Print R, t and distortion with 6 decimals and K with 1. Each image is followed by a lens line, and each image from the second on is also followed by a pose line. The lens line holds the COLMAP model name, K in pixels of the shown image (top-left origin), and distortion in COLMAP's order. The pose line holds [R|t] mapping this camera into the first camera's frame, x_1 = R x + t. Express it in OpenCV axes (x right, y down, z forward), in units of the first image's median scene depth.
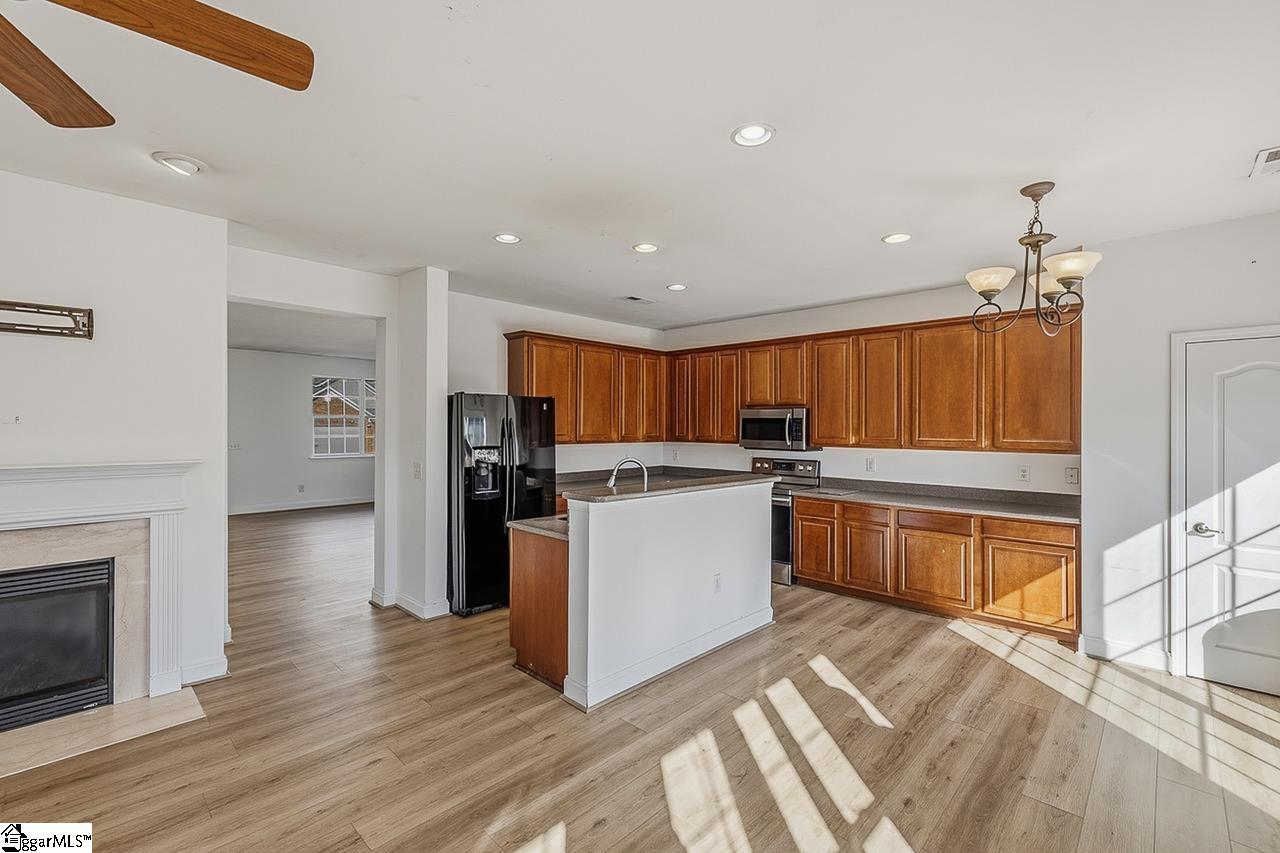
lens RADIAL K [[559.2, 0, 657.3], [0, 559.2, 429.3], [0, 0, 1]] dist [0.004574, -0.000868]
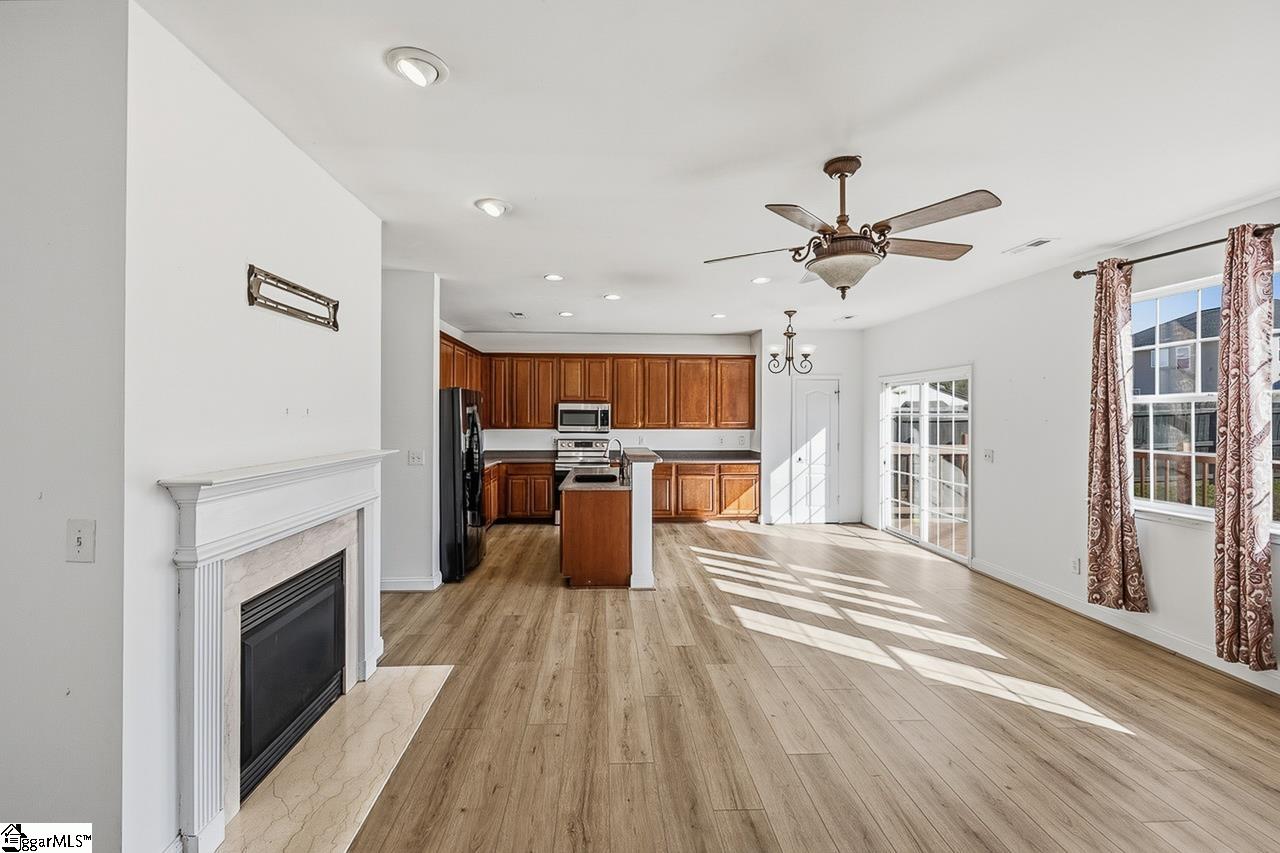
lens RADIAL K [[559.2, 0, 651.0], [0, 559.2, 416.8], [0, 0, 1]] dist [0.004574, -0.000868]
pose [[0.661241, -0.004389, 0.750161, -0.960855], [0.006484, 0.999979, 0.000135, -0.003100], [-0.750146, 0.004775, 0.661256, -0.060257]]
